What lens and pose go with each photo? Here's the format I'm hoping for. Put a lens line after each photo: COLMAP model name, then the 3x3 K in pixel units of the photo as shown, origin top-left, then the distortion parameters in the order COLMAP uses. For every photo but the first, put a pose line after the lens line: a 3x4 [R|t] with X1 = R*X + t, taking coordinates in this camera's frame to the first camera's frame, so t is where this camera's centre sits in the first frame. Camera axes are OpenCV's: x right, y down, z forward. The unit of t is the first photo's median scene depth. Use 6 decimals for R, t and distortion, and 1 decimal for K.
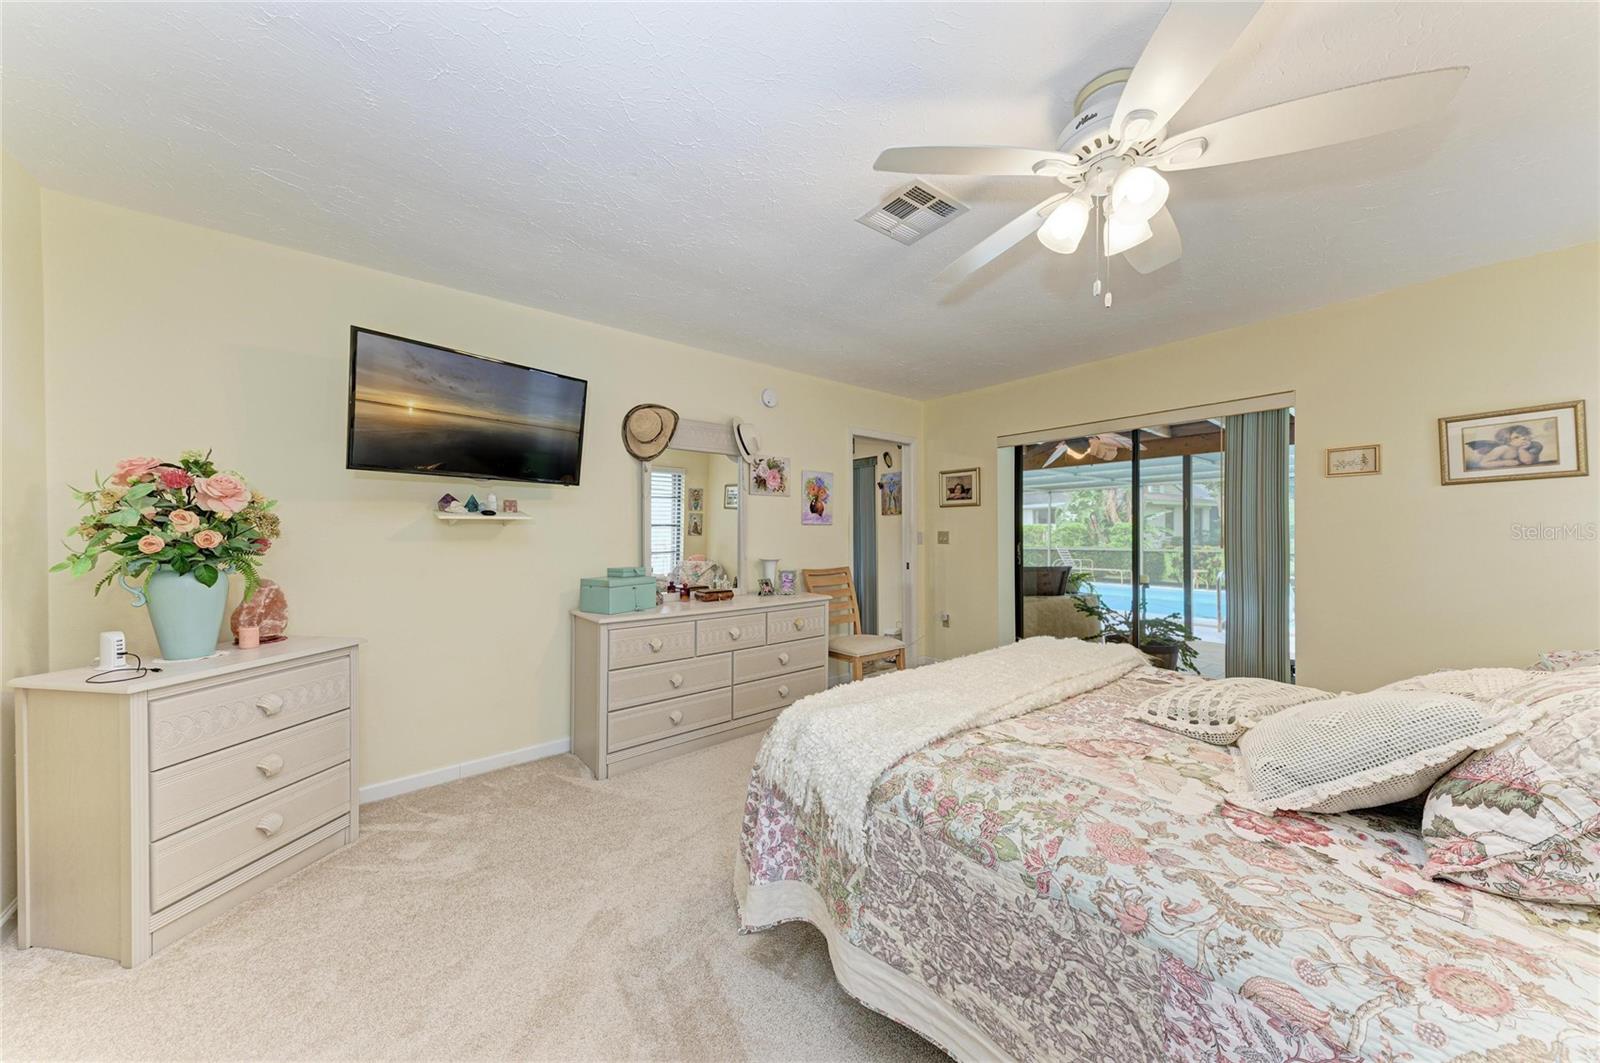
lens RADIAL K [[540.8, 0, 797.2], [0, 540.8, 533.4], [0, 0, 1]] dist [0.016899, -0.001714]
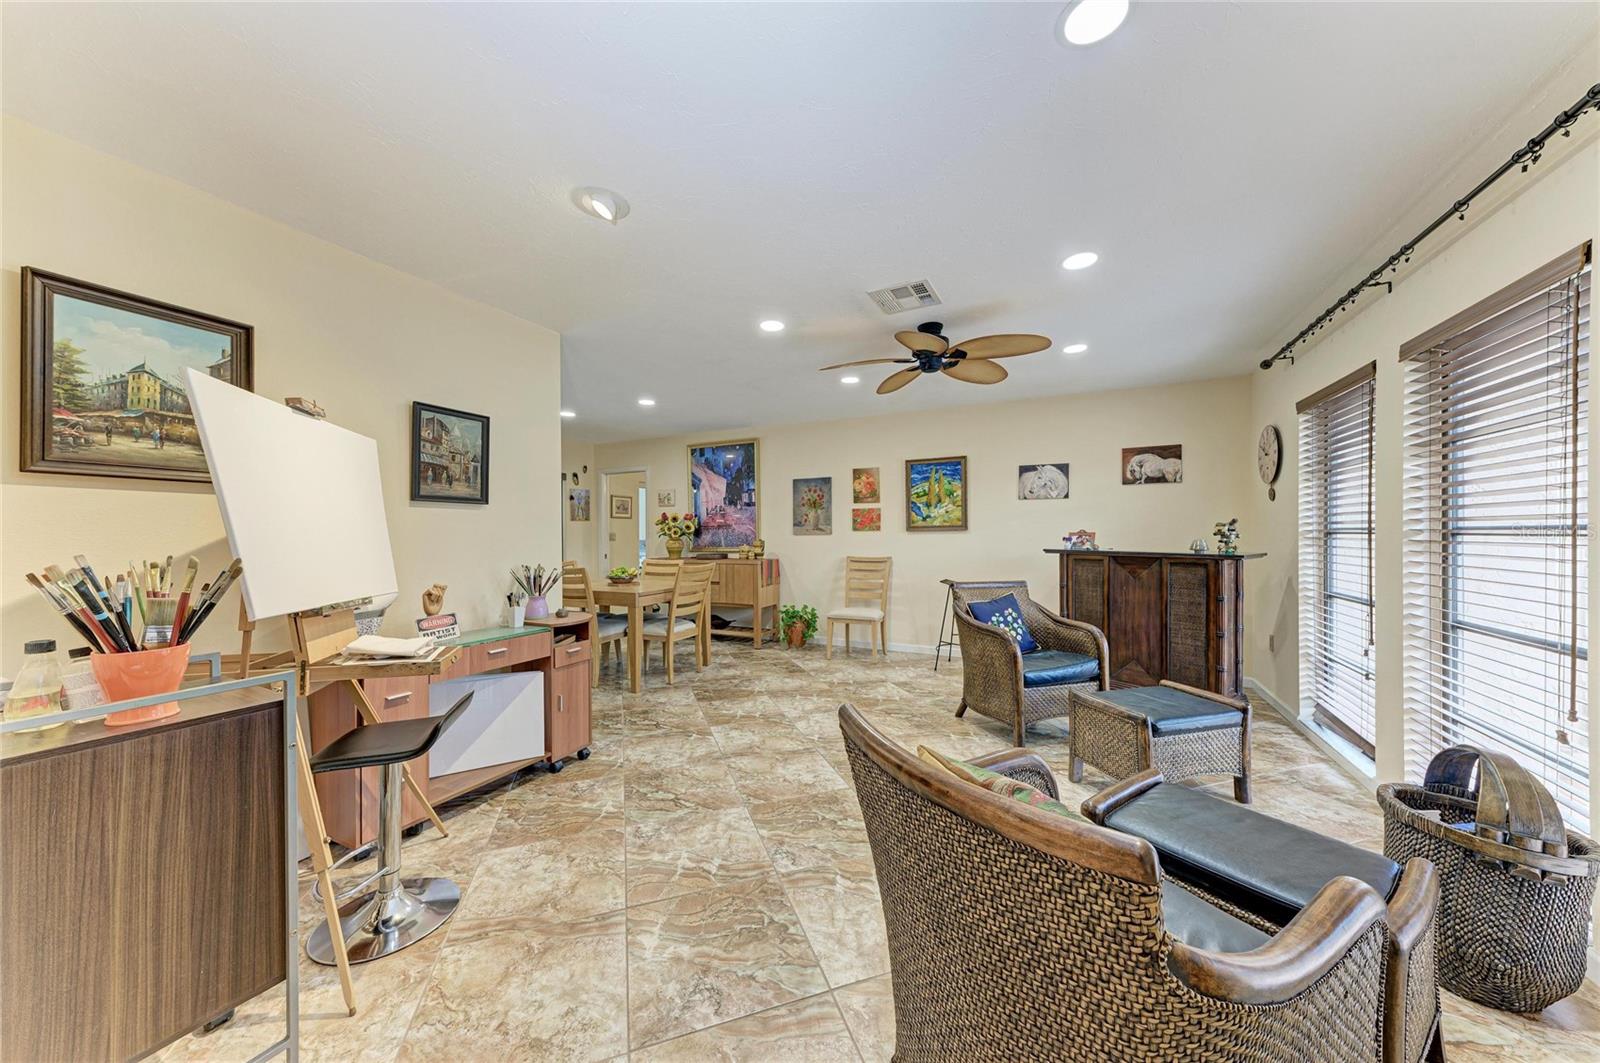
lens RADIAL K [[540.8, 0, 796.7], [0, 540.8, 533.9], [0, 0, 1]] dist [0.016899, -0.001714]
pose [[-0.395332, 0.000447, 0.918538, -1.273676], [0.005932, 0.999980, 0.002066, -0.000857], [-0.918519, 0.006265, -0.395327, 1.037308]]
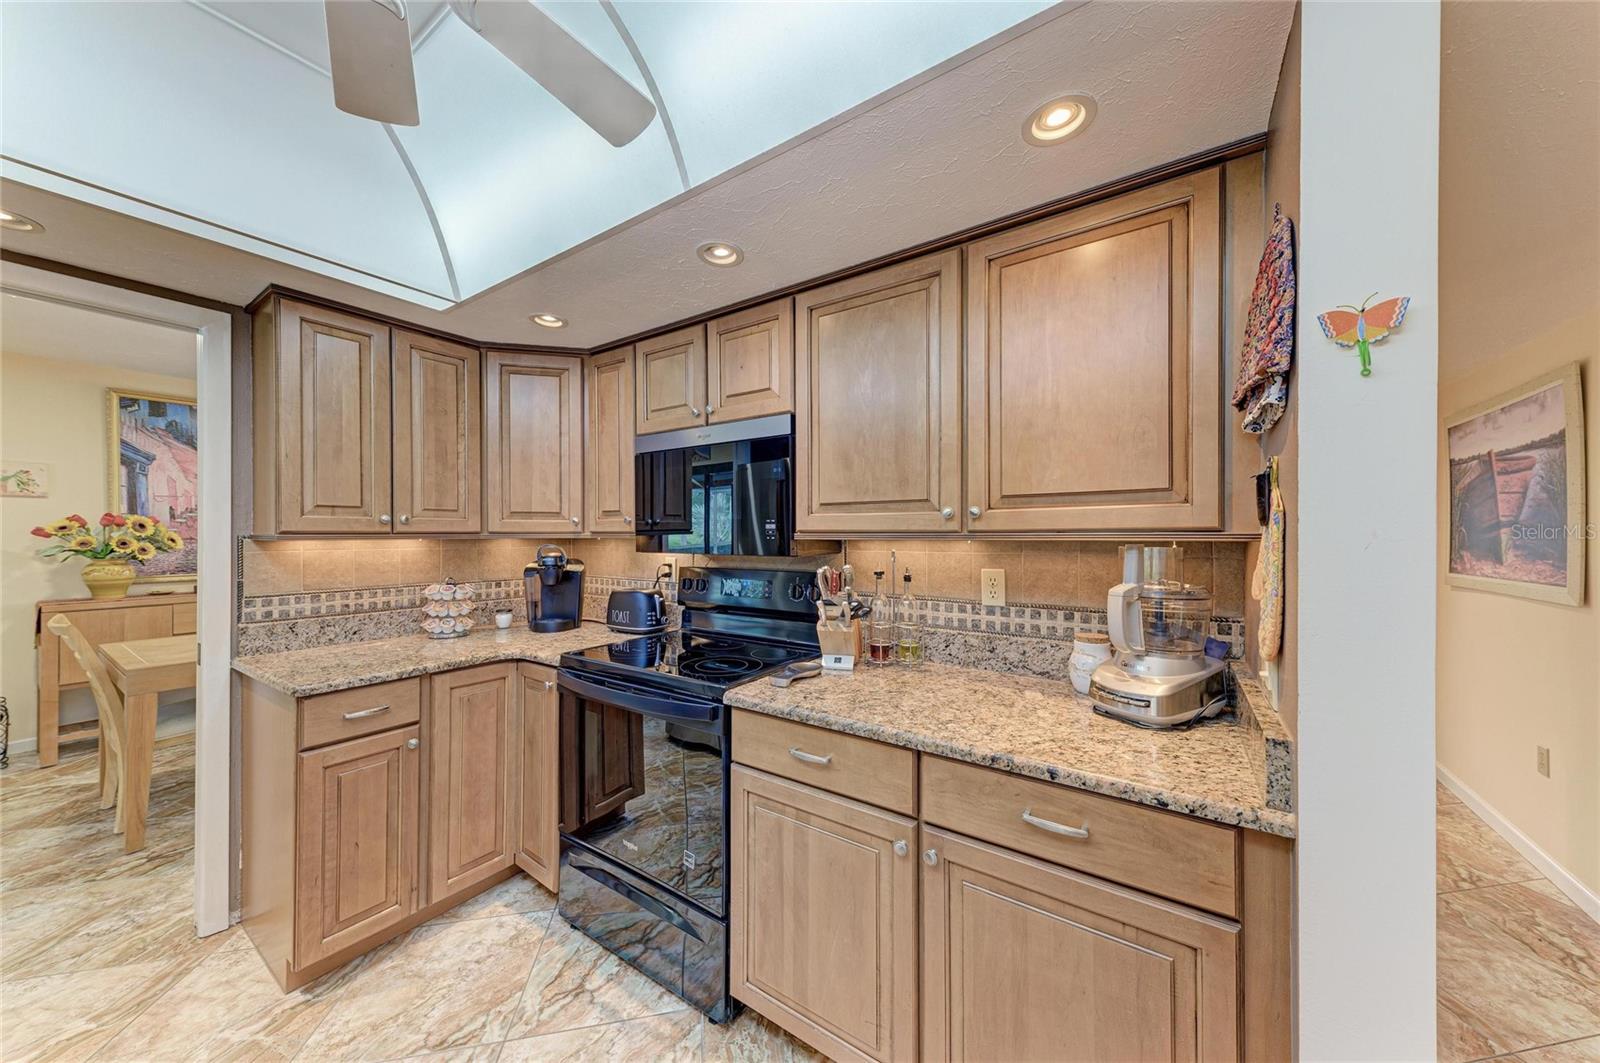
lens RADIAL K [[540.8, 0, 793.7], [0, 540.8, 535.4], [0, 0, 1]] dist [0.016899, -0.001714]
pose [[-0.963341, 0.002890, -0.268266, -0.665451], [0.002643, 0.999996, 0.001282, -0.019523], [0.268268, 0.000526, -0.963344, 1.657374]]
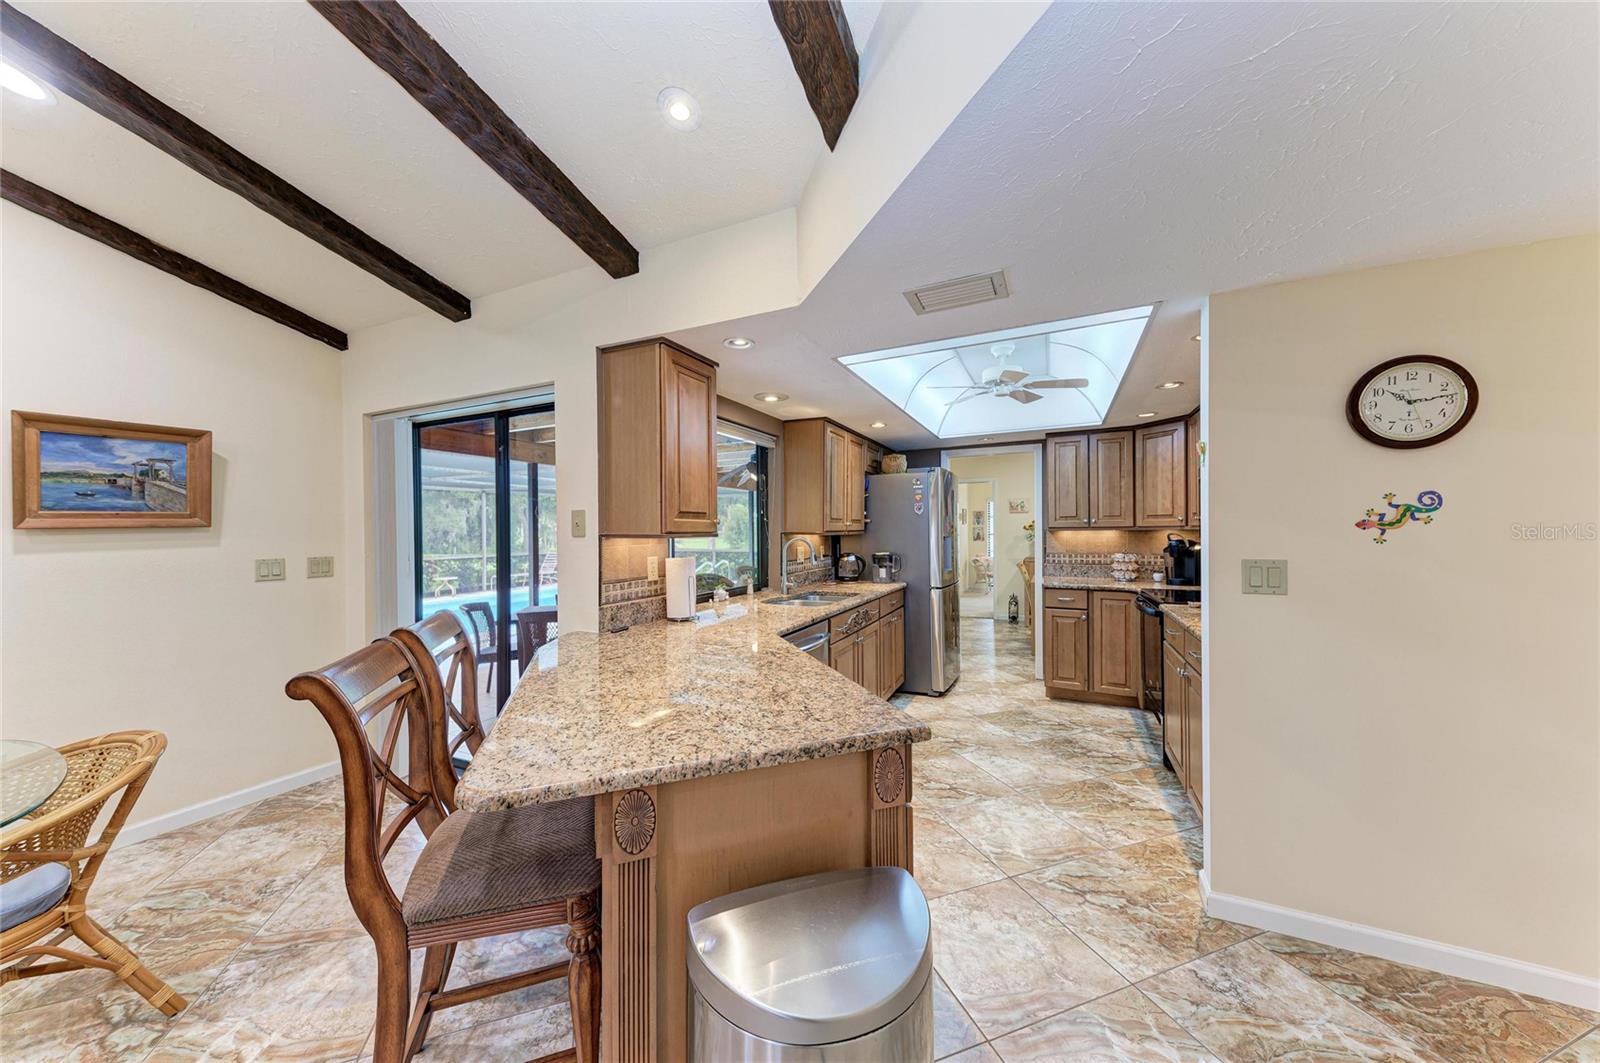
lens RADIAL K [[540.8, 0, 799.2], [0, 540.8, 533.5], [0, 0, 1]] dist [0.016899, -0.001714]
pose [[-0.409255, 0.007132, 0.912392, -1.069485], [0.010193, 0.999943, -0.003244, -0.014218], [-0.912363, 0.007972, -0.409304, 1.958261]]
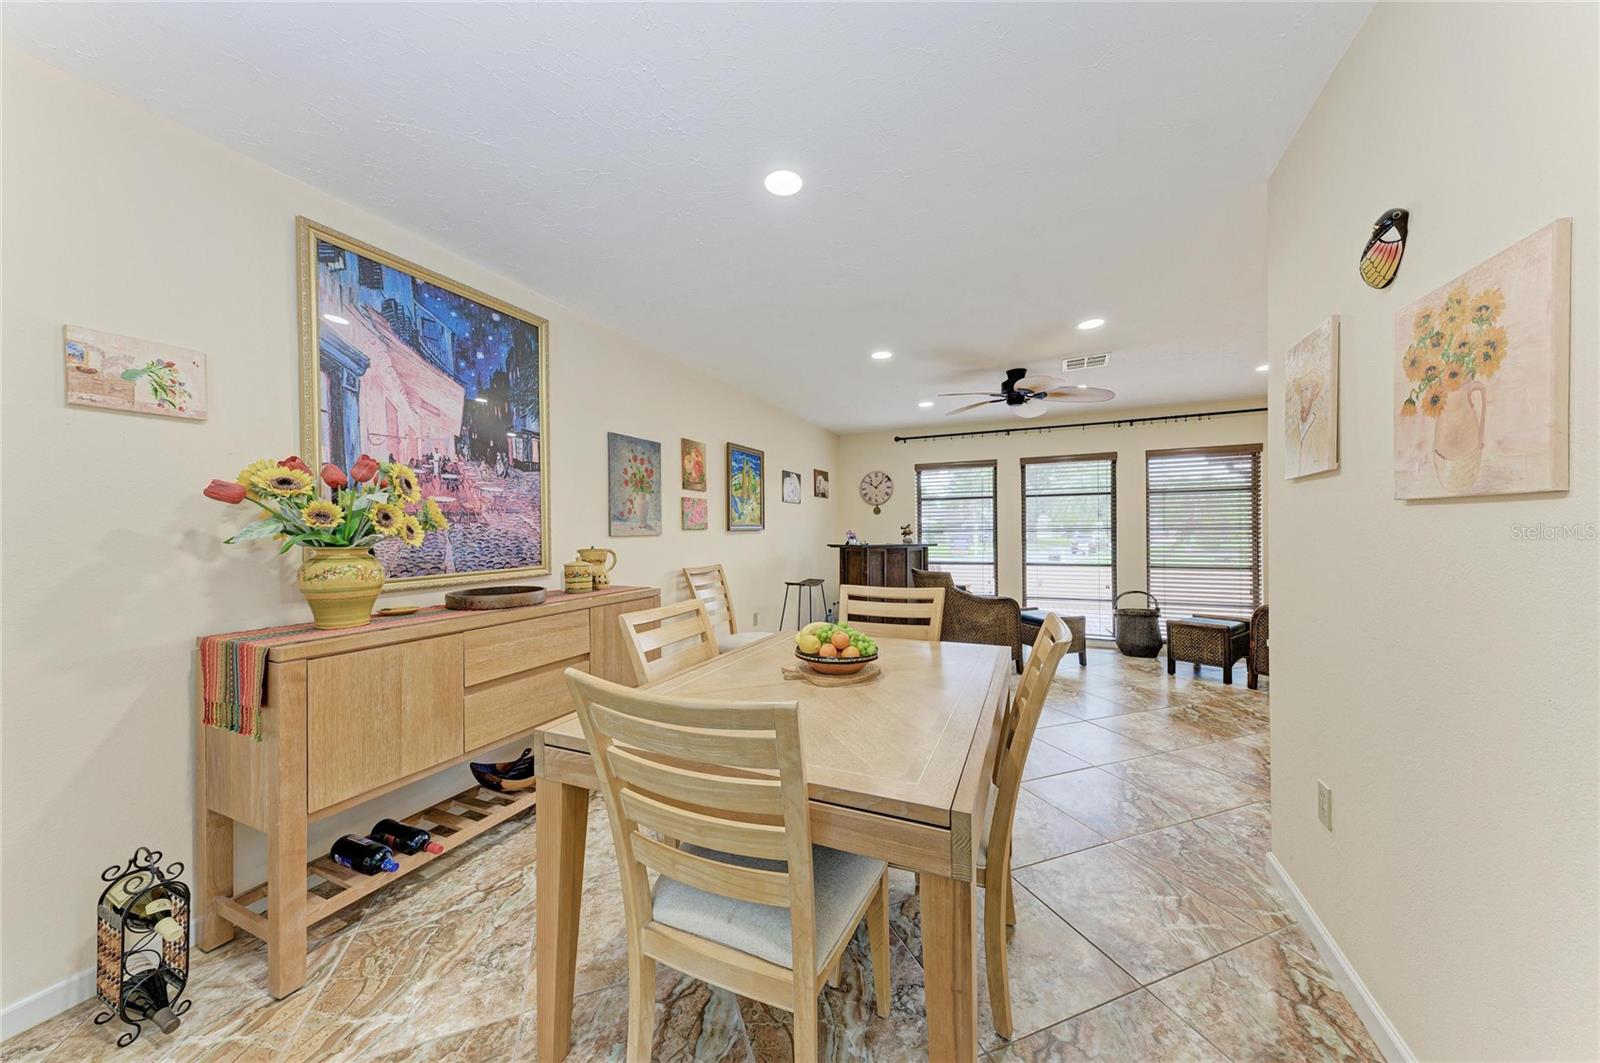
lens RADIAL K [[540.8, 0, 799.4], [0, 540.8, 537.5], [0, 0, 1]] dist [0.016899, -0.001714]
pose [[-0.900969, 0.014313, -0.433648, -0.166164], [0.011473, 0.999892, 0.009165, 0.000830], [0.433732, 0.003282, -0.901036, 1.226474]]
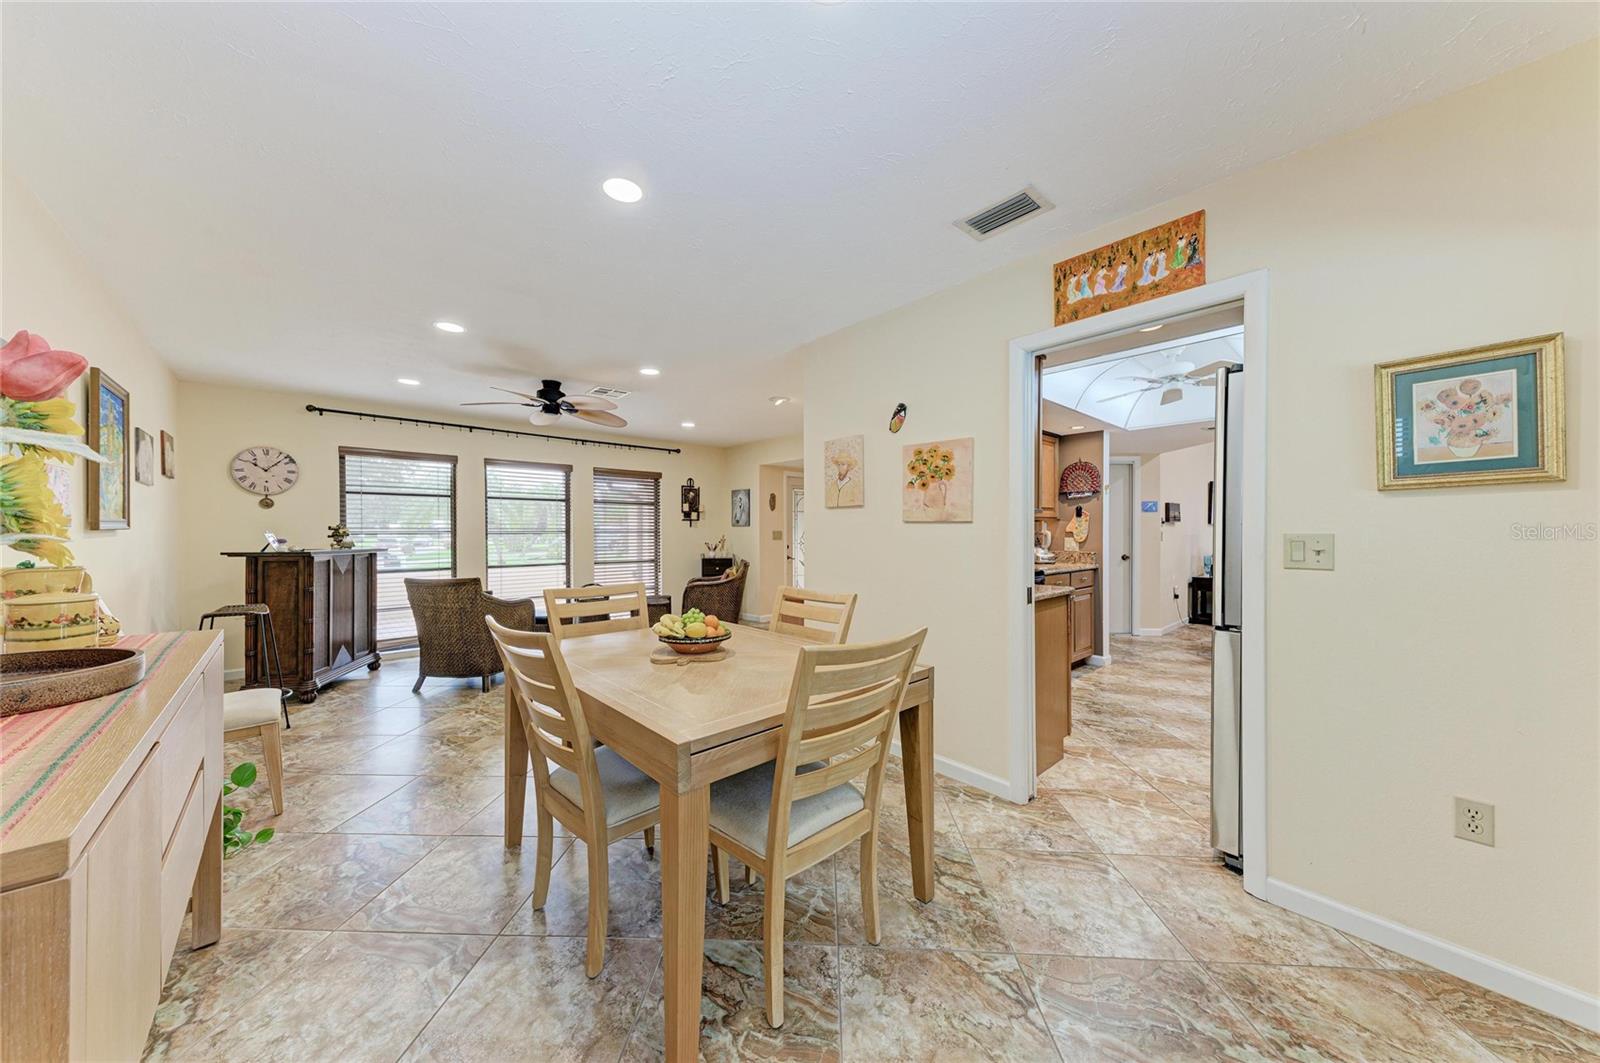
lens RADIAL K [[540.8, 0, 801.6], [0, 540.8, 538.4], [0, 0, 1]] dist [0.016899, -0.001714]
pose [[0.044938, 0.014655, -0.998882, 0.054144], [0.003332, 0.999885, 0.014820, -0.000701], [0.998984, -0.003995, 0.044884, 1.005041]]
